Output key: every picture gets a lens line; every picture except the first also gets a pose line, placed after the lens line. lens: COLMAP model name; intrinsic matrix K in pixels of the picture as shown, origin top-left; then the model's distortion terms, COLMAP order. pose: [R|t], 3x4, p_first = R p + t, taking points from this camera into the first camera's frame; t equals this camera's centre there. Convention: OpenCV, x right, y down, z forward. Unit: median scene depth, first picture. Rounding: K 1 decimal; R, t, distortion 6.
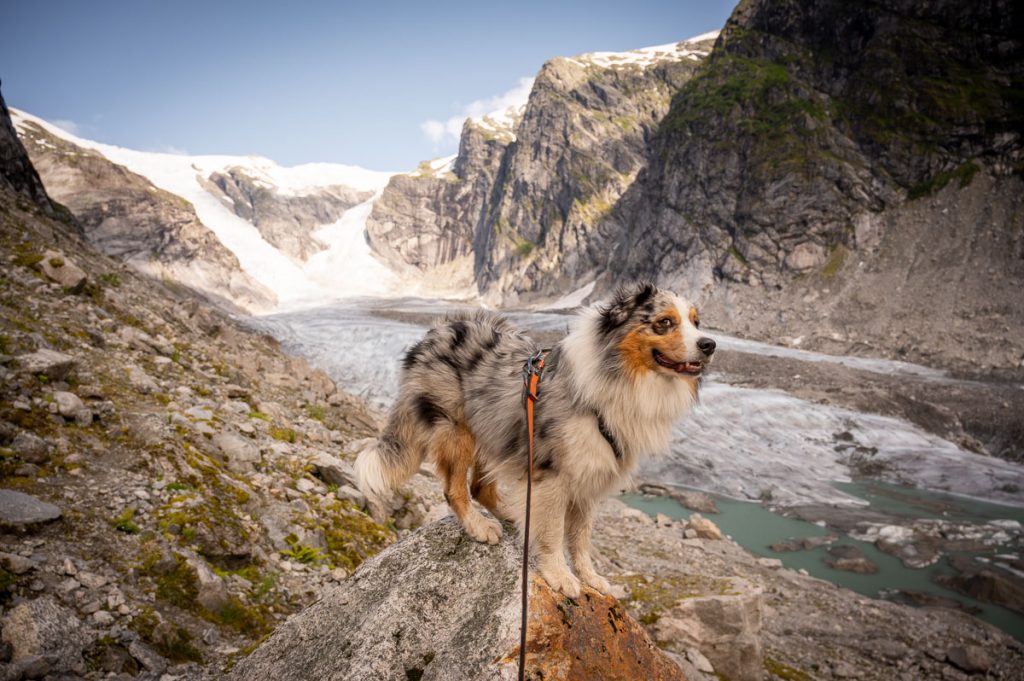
lens RADIAL K [[679.3, 0, 512.0], [0, 679.3, 340.5], [0, 0, 1]] dist [-0.007244, 0.000987]
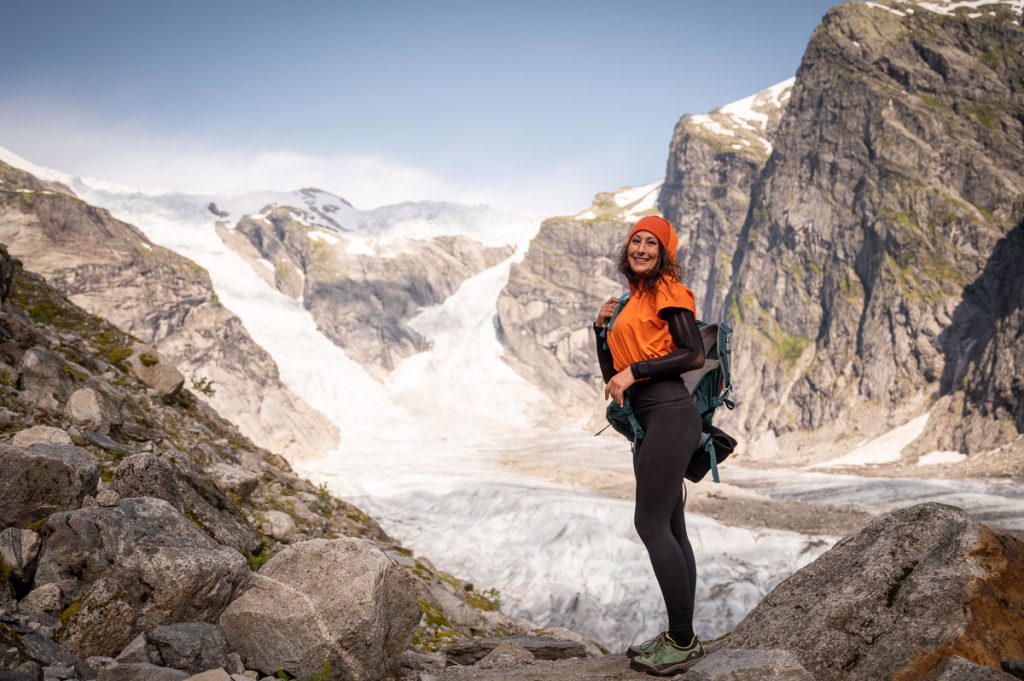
lens RADIAL K [[1265.9, 0, 513.8], [0, 1265.9, 350.1], [0, 0, 1]] dist [0.016232, 0.004376]
pose [[0.981141, 0.004204, -0.193246, -0.000996], [-0.029962, 0.990987, -0.130562, 0.000767], [0.190955, 0.133890, 0.972425, -0.004415]]
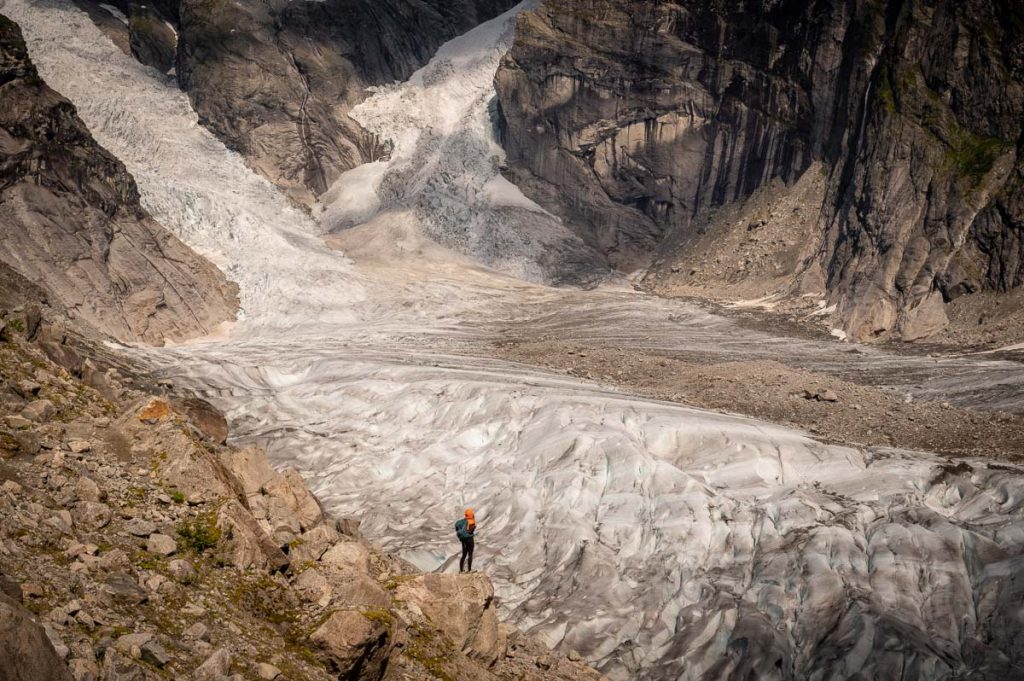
lens RADIAL K [[2140.2, 0, 512.0], [0, 2140.2, 340.5], [0, 0, 1]] dist [0.053721, -0.044696]
pose [[0.978538, 0.023638, -0.204705, 0.021810], [-0.032865, 0.998586, -0.041791, 0.001282], [0.203427, 0.047622, 0.977931, -0.053908]]
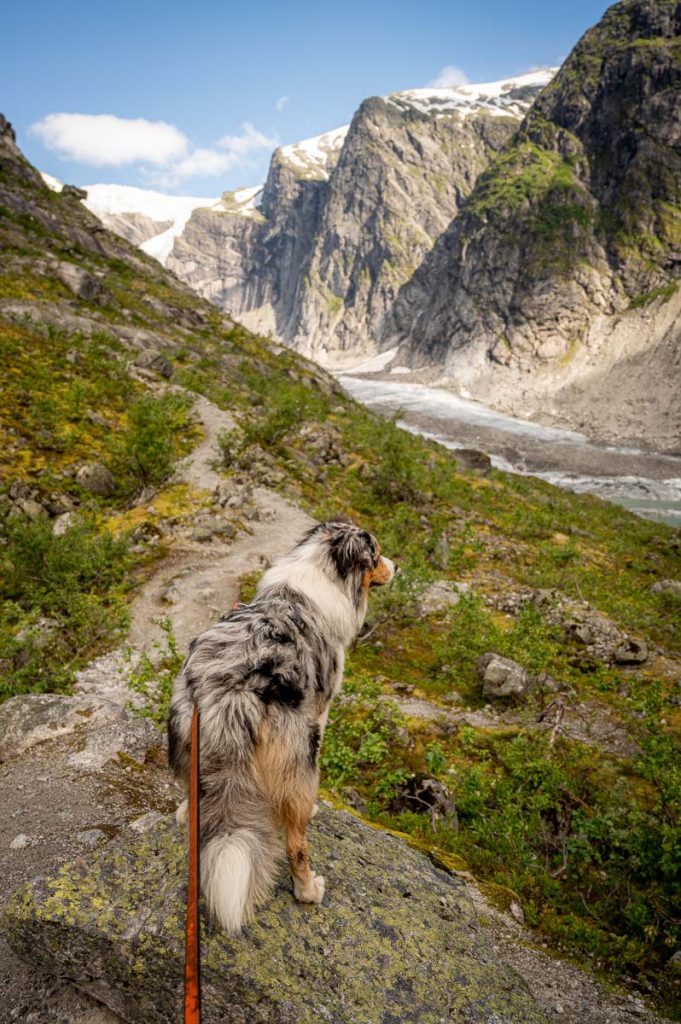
lens RADIAL K [[1135.8, 0, 340.9], [0, 1135.8, 537.1], [0, 0, 1]] dist [0.021038, 0.017636]
pose [[0.998442, 0.034412, 0.043922, -0.046825], [-0.040529, 0.988305, 0.147009, -0.057972], [-0.038350, -0.148560, 0.988160, -1.004450]]
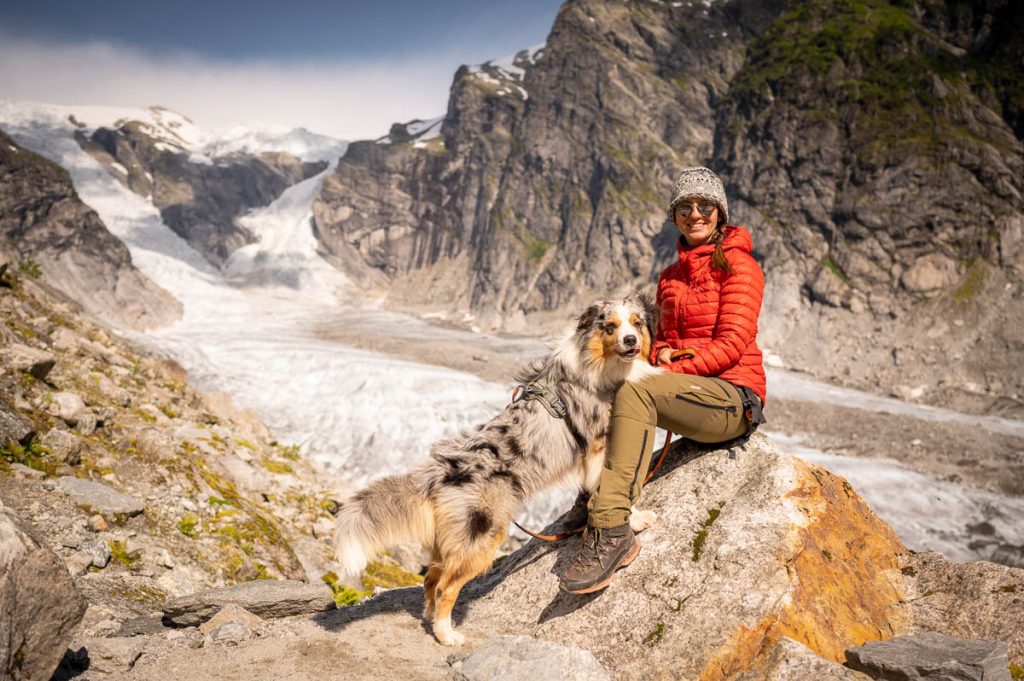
lens RADIAL K [[964.1, 0, 521.1], [0, 964.1, 341.2], [0, 0, 1]] dist [-0.001527, -0.009166]
pose [[0.999488, 0.031163, 0.007313, -0.001158], [-0.030847, 0.998725, -0.039958, 0.000443], [-0.008549, 0.039712, 0.999175, -0.001930]]
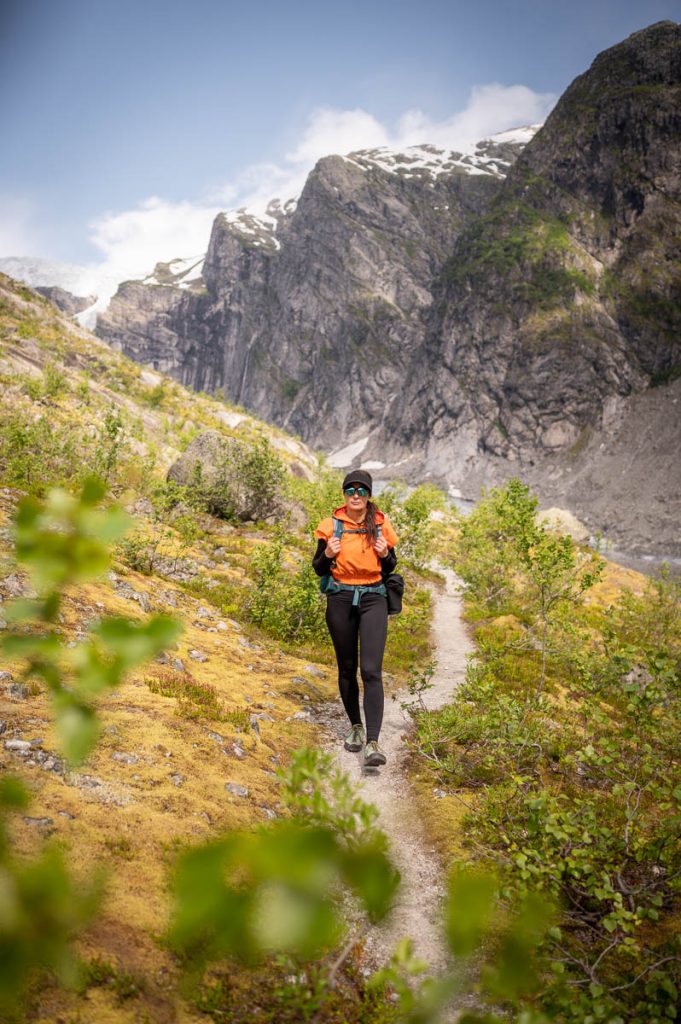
lens RADIAL K [[1265.9, 0, 361.0], [0, 1265.9, 455.4], [0, 0, 1]] dist [0.016232, 0.004376]
pose [[0.995154, 0.026357, 0.094731, -0.054751], [-0.025378, 0.999612, -0.011523, -0.050667], [-0.094998, 0.009063, 0.995436, -0.802201]]
